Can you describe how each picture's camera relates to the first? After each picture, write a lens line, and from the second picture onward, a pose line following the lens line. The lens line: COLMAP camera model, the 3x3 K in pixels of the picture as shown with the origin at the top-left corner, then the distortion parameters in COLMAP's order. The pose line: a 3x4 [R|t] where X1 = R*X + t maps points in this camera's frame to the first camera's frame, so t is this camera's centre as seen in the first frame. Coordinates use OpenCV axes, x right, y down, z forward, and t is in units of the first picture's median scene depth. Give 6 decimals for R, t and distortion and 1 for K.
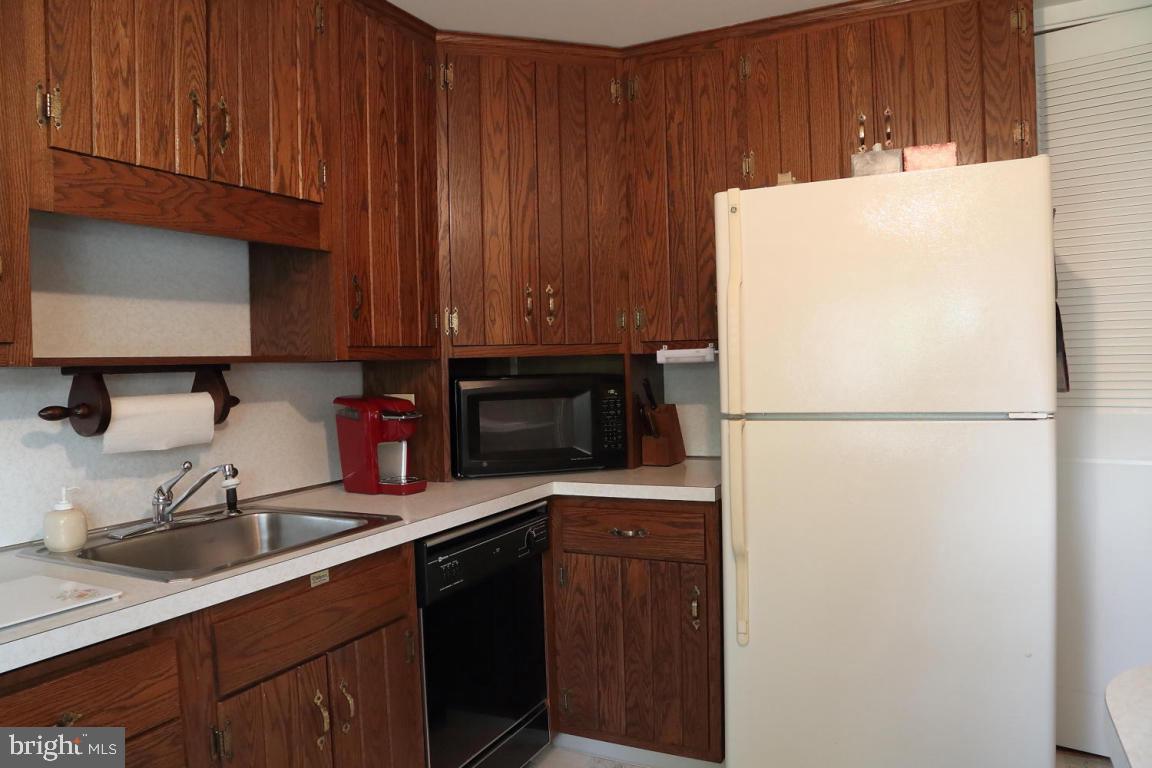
lens RADIAL K [[785.2, 0, 576.0], [0, 785.2, 384.0], [0, 0, 1]] dist [-0.106790, 0.055401]
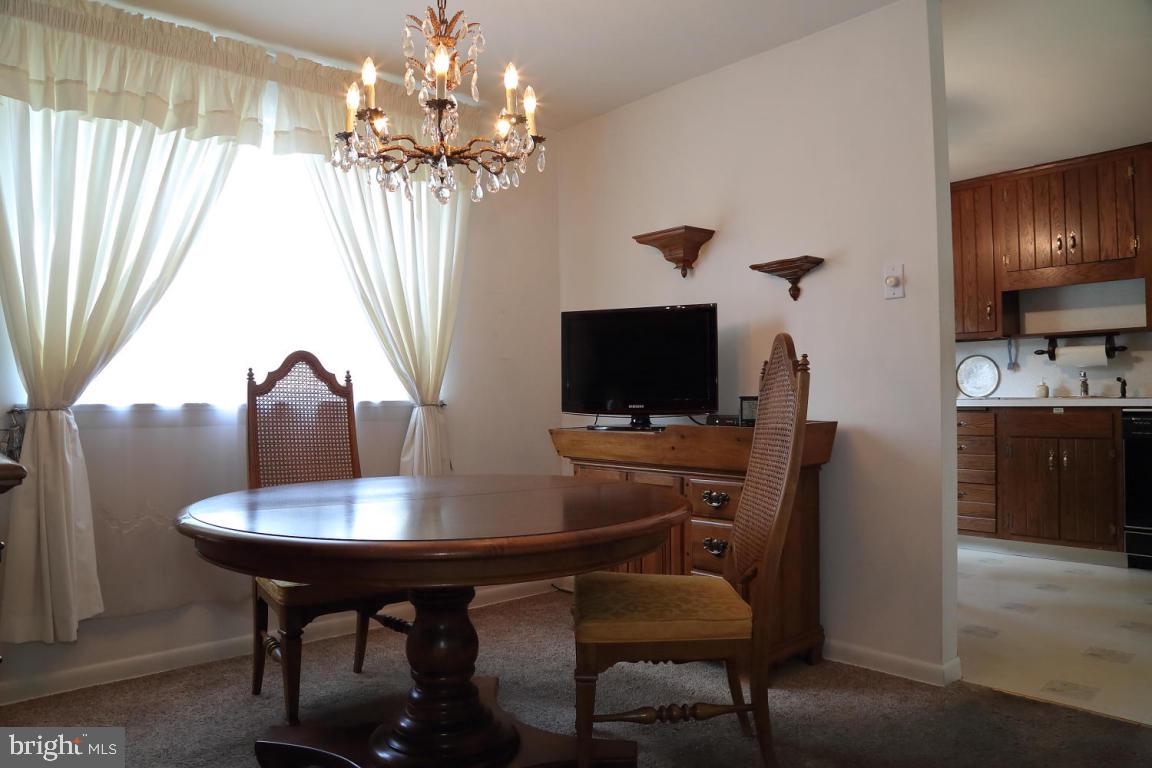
lens RADIAL K [[785.2, 0, 576.0], [0, 785.2, 384.0], [0, 0, 1]] dist [-0.106790, 0.055401]
pose [[-0.359260, 0.014703, -0.933122, 2.626884], [-0.005514, 0.999825, 0.017877, 0.113843], [0.933221, 0.011567, -0.359116, 0.347604]]
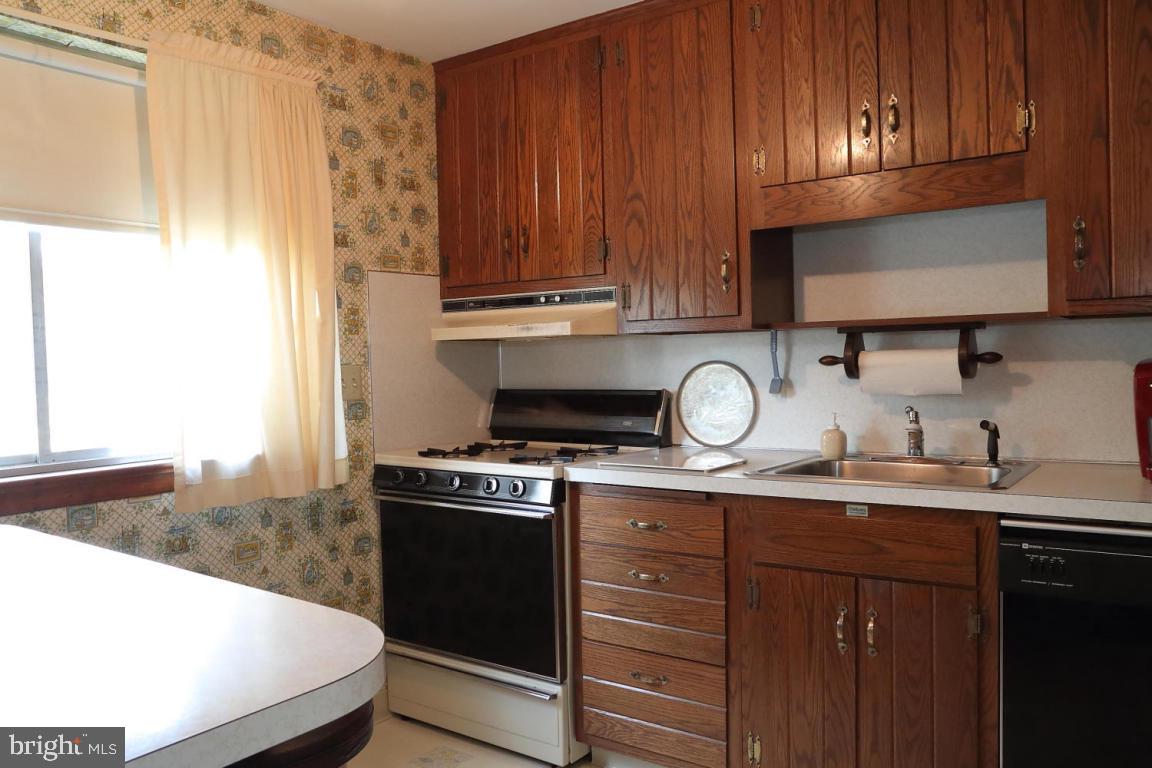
lens RADIAL K [[868.2, 0, 576.0], [0, 868.2, 384.0], [0, 0, 1]] dist [-0.058251, 0.004952]
pose [[-0.152767, 0.056481, -0.986647, 0.935485], [-0.000493, 0.998361, 0.057228, -0.009694], [0.988262, 0.009229, -0.152489, 0.734635]]
